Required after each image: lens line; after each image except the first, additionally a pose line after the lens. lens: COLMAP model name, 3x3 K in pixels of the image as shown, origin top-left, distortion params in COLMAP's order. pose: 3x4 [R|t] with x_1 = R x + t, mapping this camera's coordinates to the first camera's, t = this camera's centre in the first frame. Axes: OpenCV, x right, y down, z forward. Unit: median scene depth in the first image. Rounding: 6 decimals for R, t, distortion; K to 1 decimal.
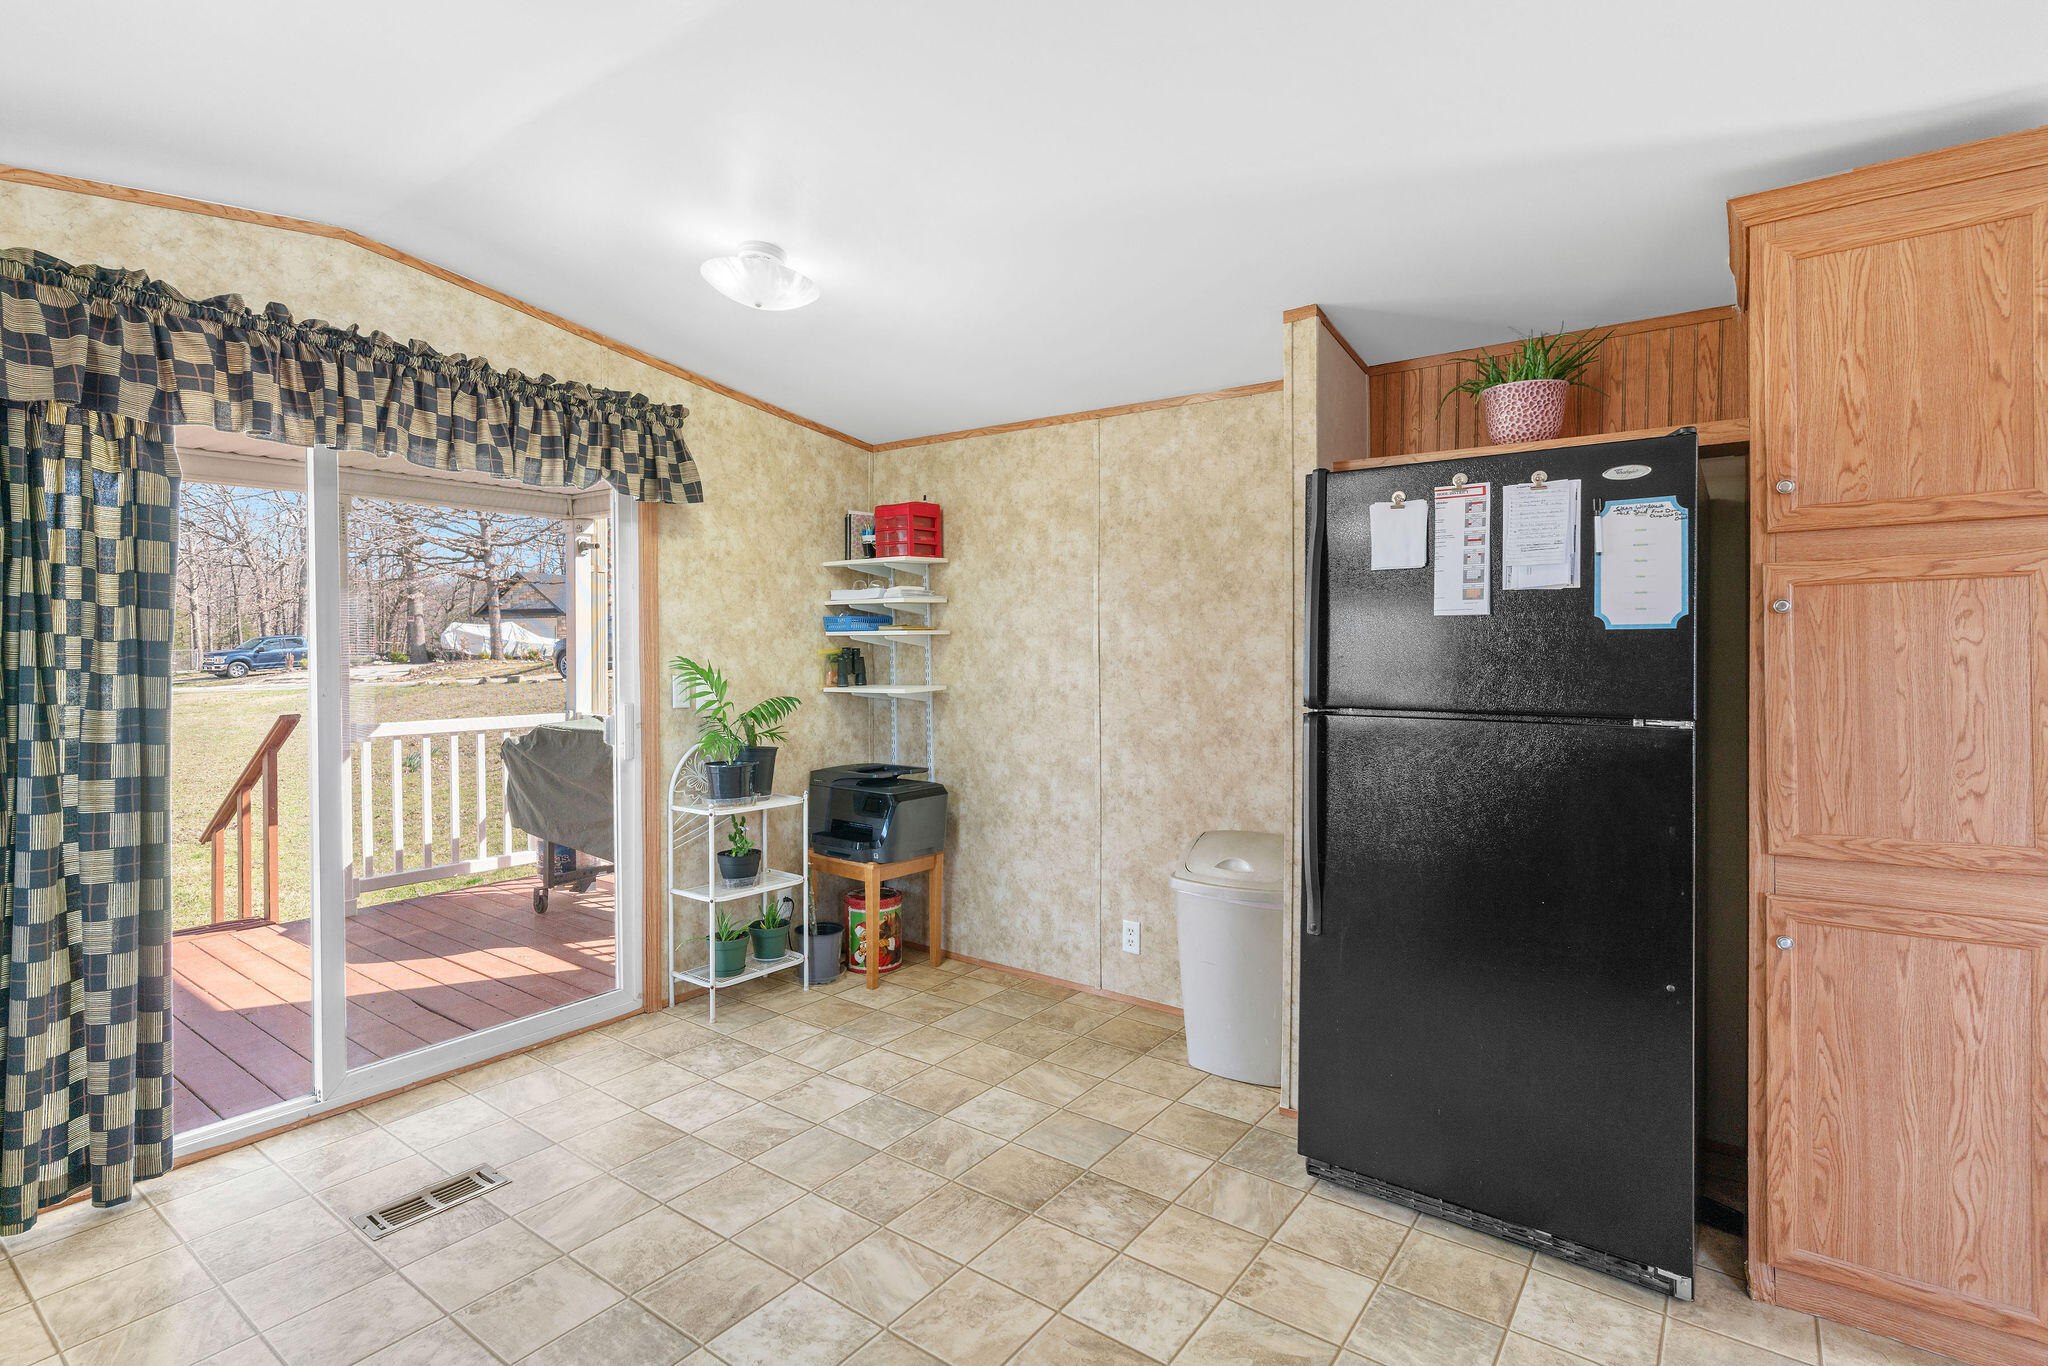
lens RADIAL K [[985.3, 0, 1021.7], [0, 985.3, 651.8], [0, 0, 1]] dist [-0.001998, -0.000683]
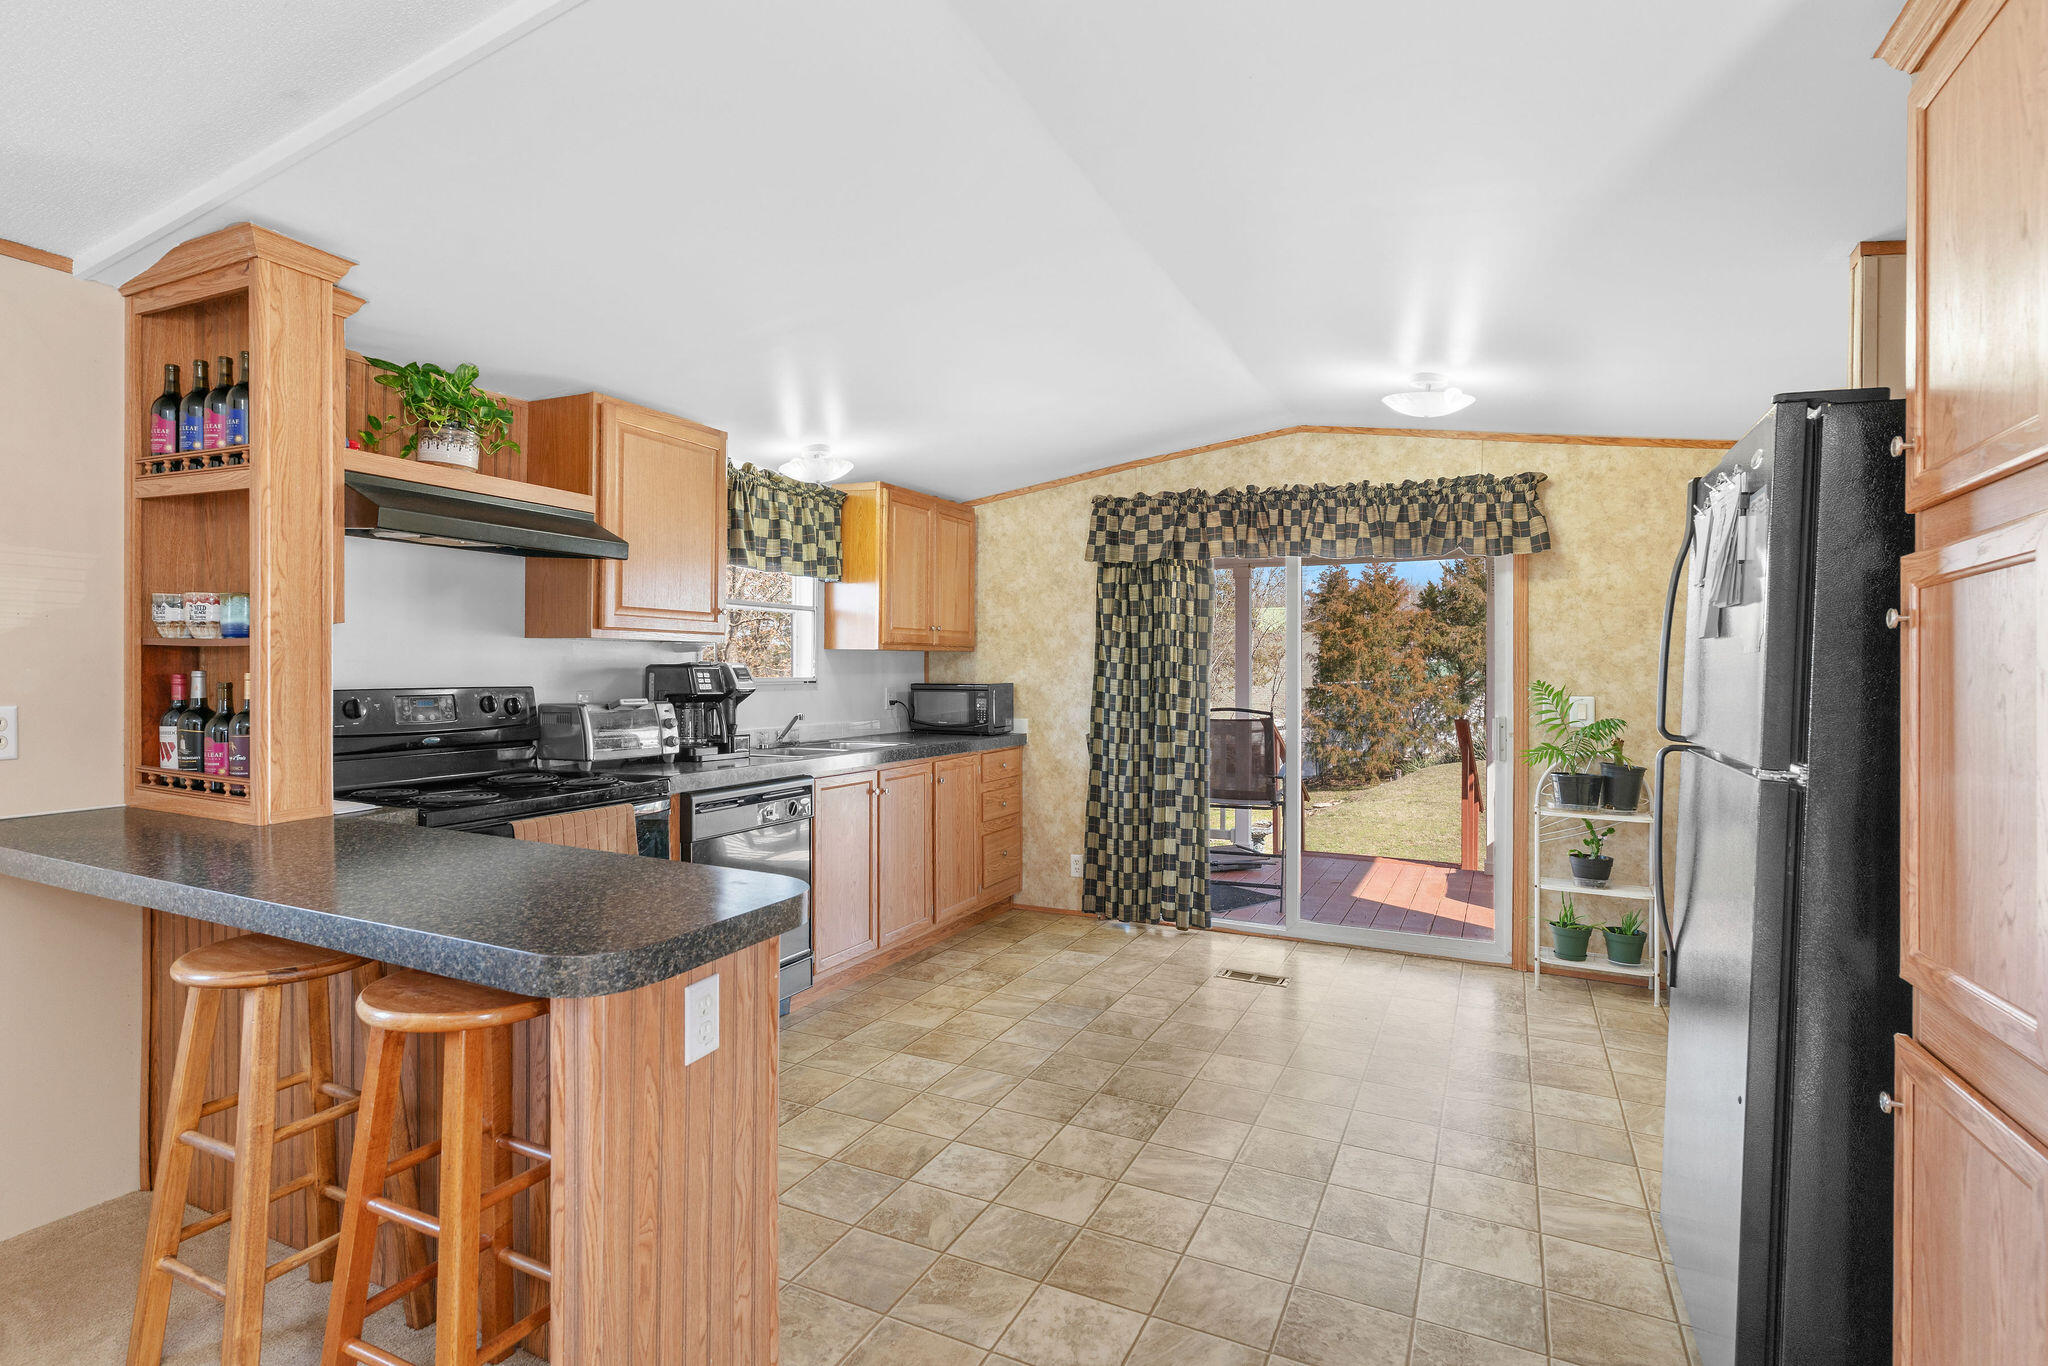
lens RADIAL K [[1016.3, 0, 997.5], [0, 1016.3, 669.6], [0, 0, 1]] dist [0.000966, 0.000093]
pose [[0.173136, 0.005912, -0.984880, 0.890373], [-0.016074, 0.999866, 0.003177, -0.001242], [0.984767, 0.015281, 0.173208, 0.165405]]
